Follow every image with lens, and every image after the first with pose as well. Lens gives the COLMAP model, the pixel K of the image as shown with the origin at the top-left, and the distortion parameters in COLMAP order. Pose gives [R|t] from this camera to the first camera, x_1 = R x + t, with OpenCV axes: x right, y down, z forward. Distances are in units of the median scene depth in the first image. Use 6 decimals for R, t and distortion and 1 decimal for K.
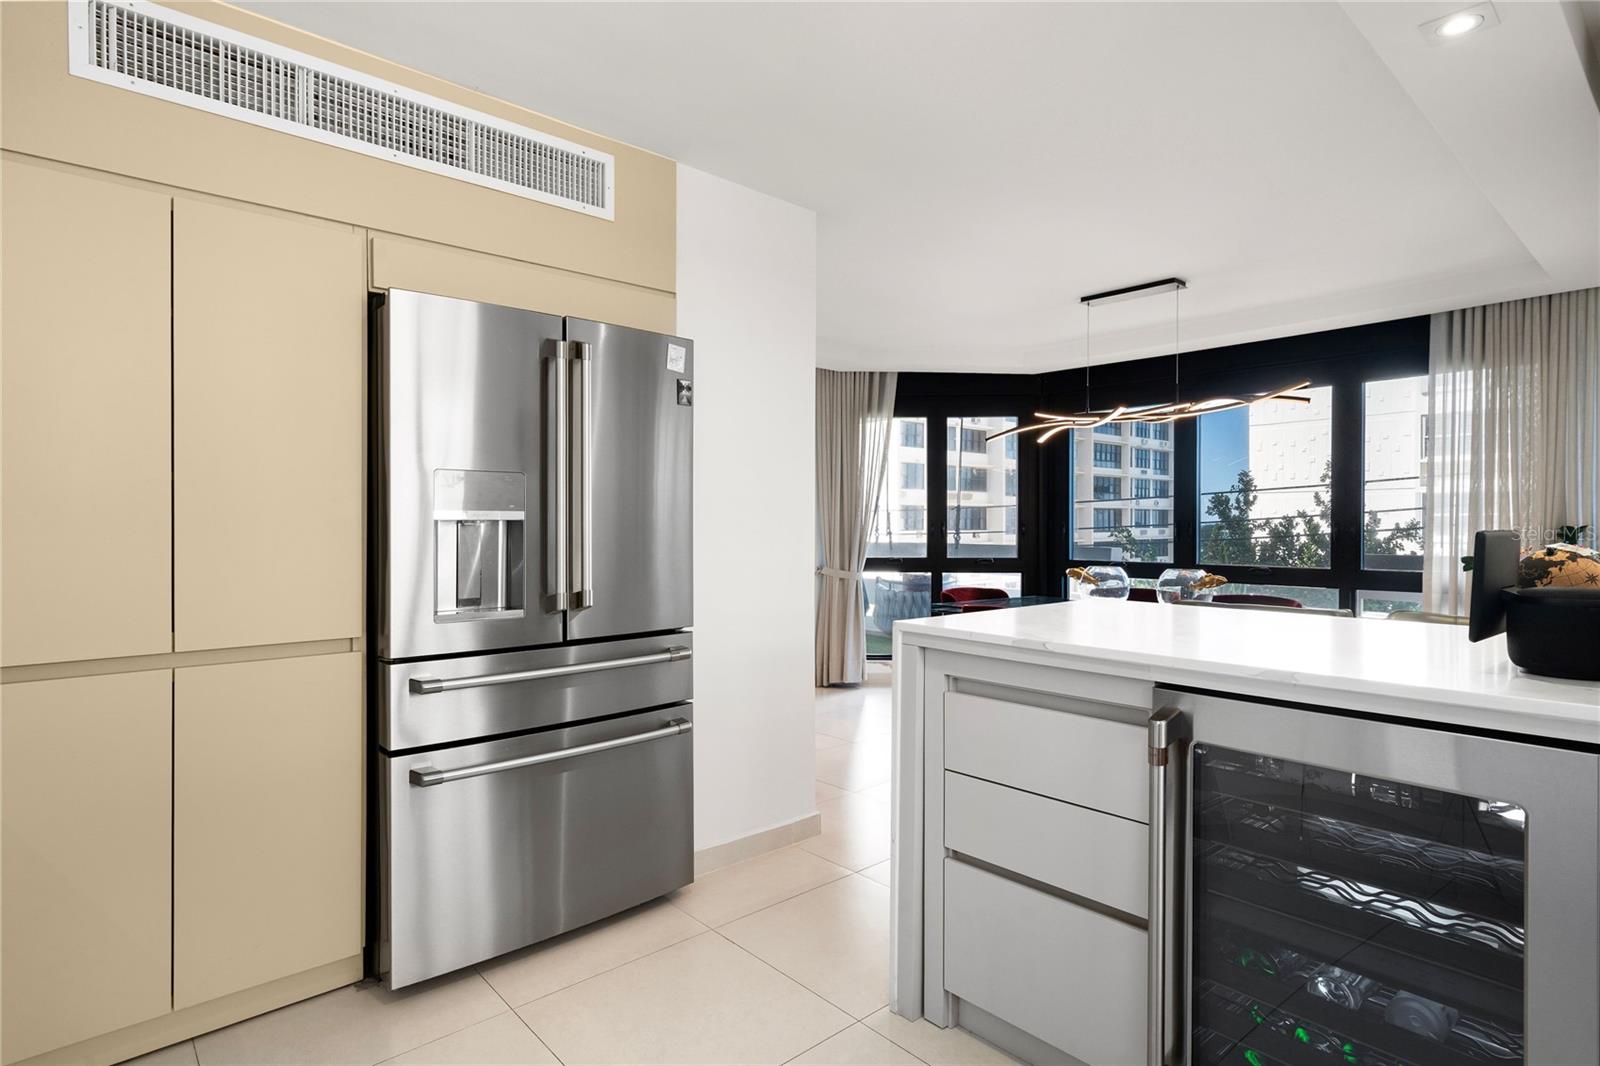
lens RADIAL K [[820.1, 0, 789.4], [0, 820.1, 531.0], [0, 0, 1]] dist [0.002269, 0.002084]
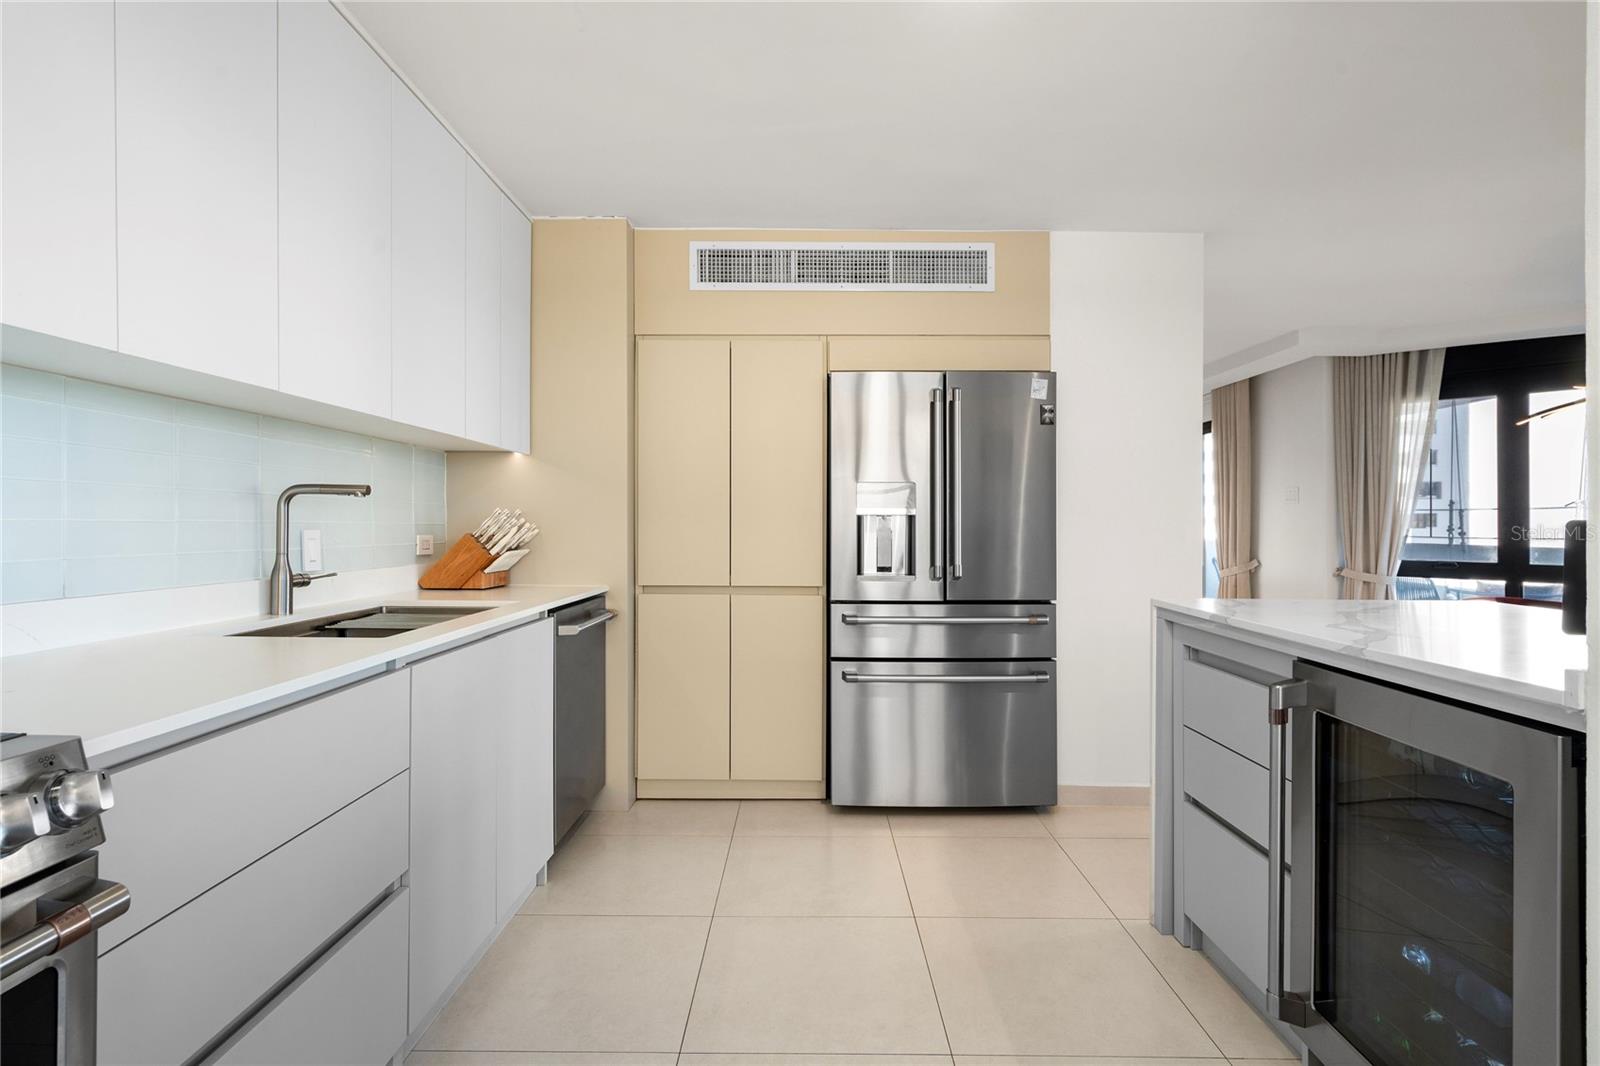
lens RADIAL K [[762.1, 0, 800.0], [0, 762.1, 533.0], [0, 0, 1]] dist [-0.001648, -0.000382]
pose [[0.752560, 0.015998, -0.658330, 0.376590], [-0.012526, 0.999872, 0.009979, 0.007191], [0.658405, 0.000737, 0.752664, -0.143756]]
